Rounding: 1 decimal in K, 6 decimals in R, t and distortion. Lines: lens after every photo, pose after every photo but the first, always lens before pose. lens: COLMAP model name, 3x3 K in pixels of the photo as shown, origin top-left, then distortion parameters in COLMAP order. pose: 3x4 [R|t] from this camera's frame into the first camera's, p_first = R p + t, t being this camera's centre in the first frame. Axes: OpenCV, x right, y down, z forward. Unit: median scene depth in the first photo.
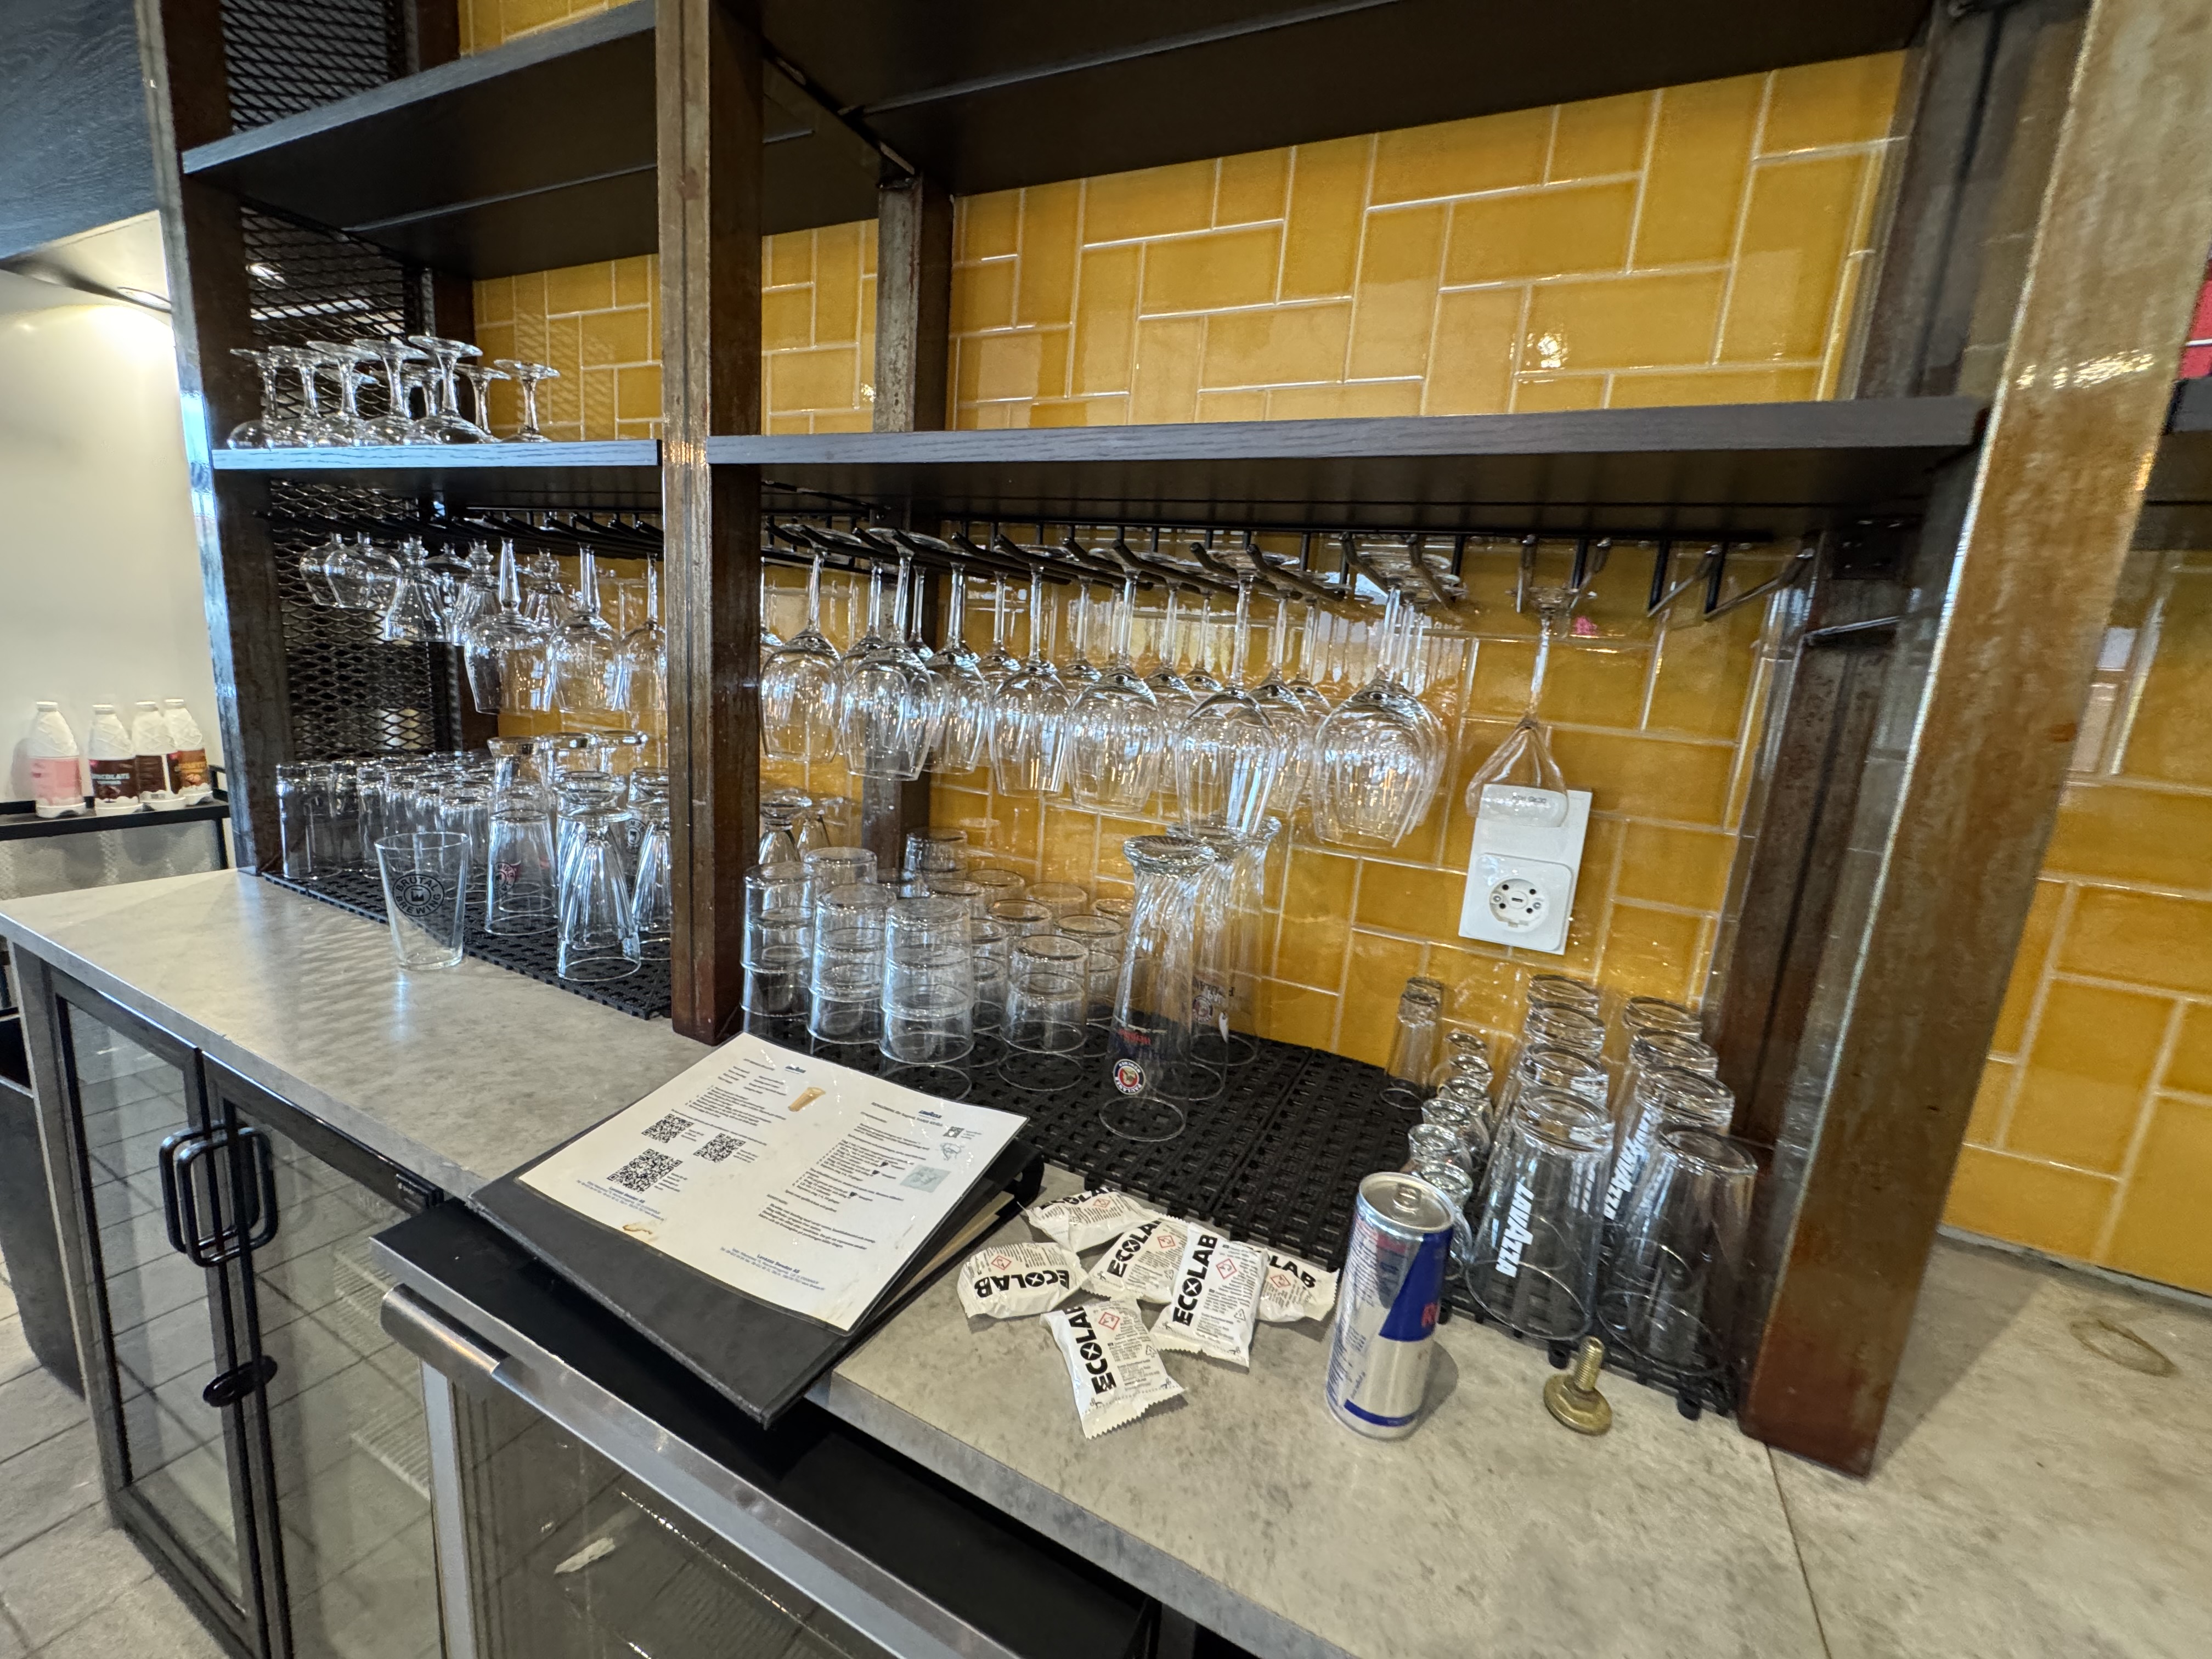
lens RADIAL K [[886.8, 0, 1105.1], [0, 886.8, 823.2], [0, 0, 1]] dist [-0.000326, -0.000014]
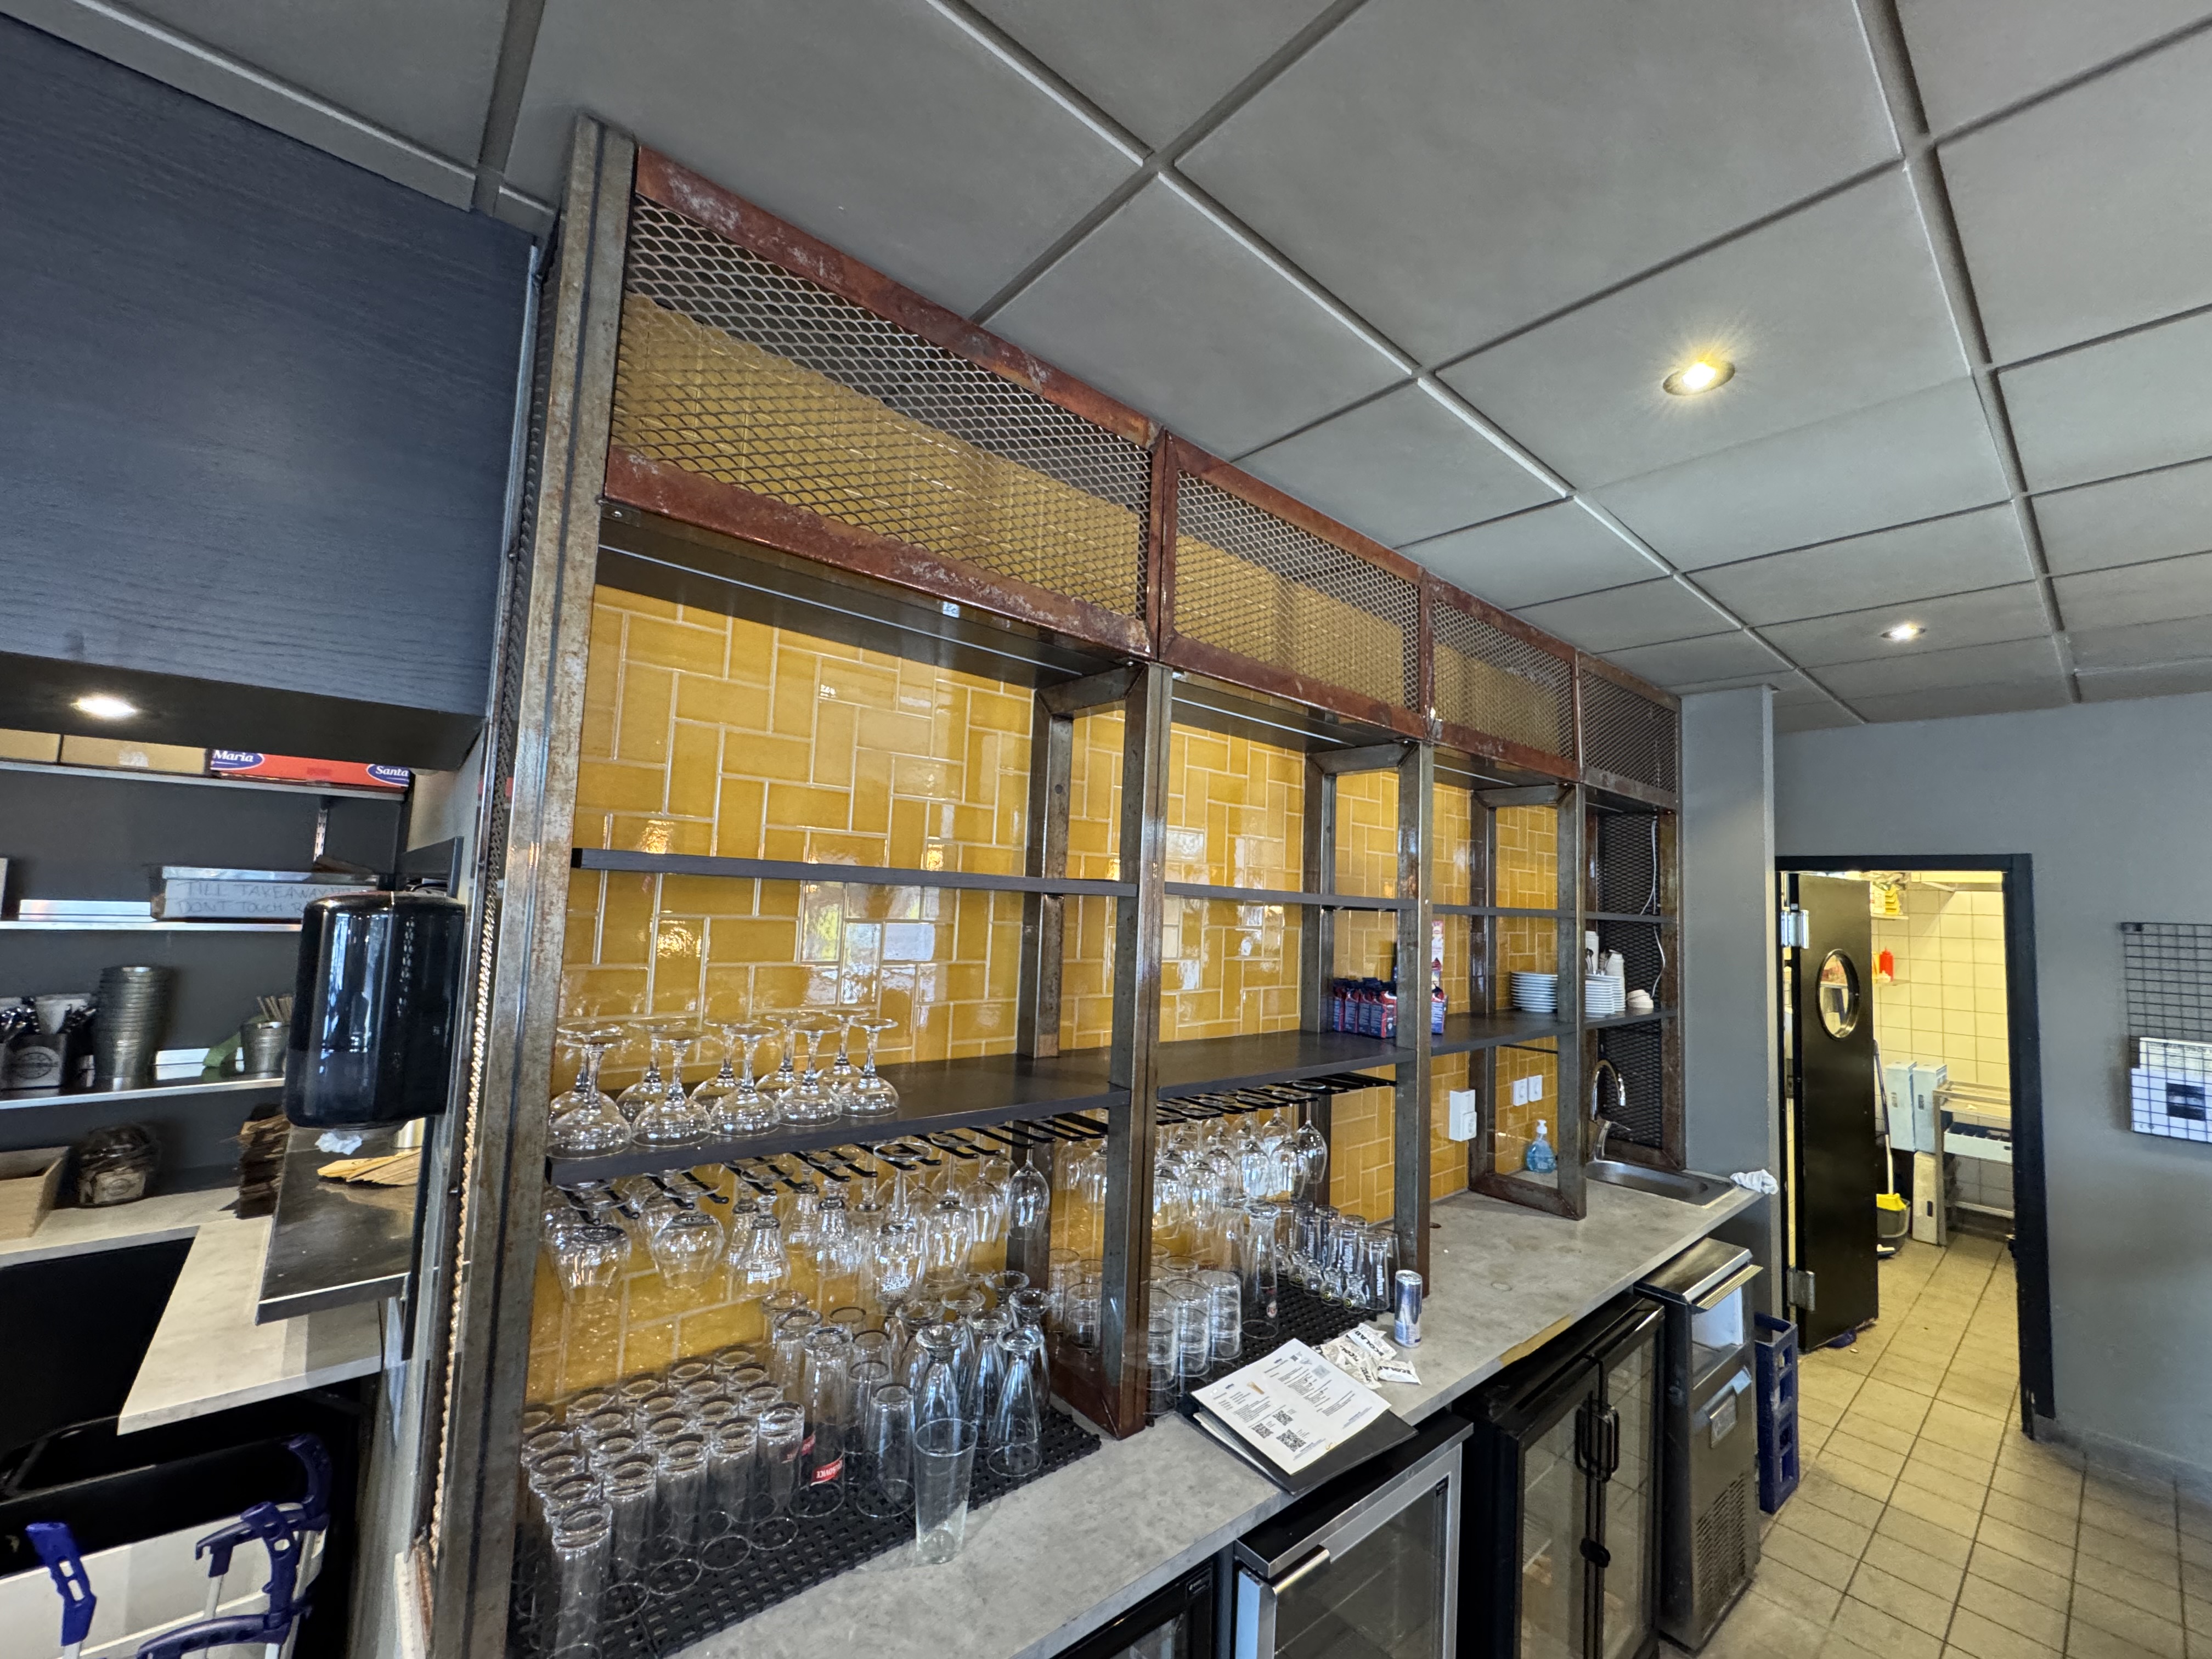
lens RADIAL K [[886.8, 0, 1109.1], [0, 886.8, 831.0], [0, 0, 1]] dist [-0.000326, -0.000014]
pose [[0.396880, 0.007803, 0.917837, -2.680791], [0.156770, 0.984694, -0.076160, -0.996421], [-0.904383, 0.174116, 0.389582, 0.262917]]
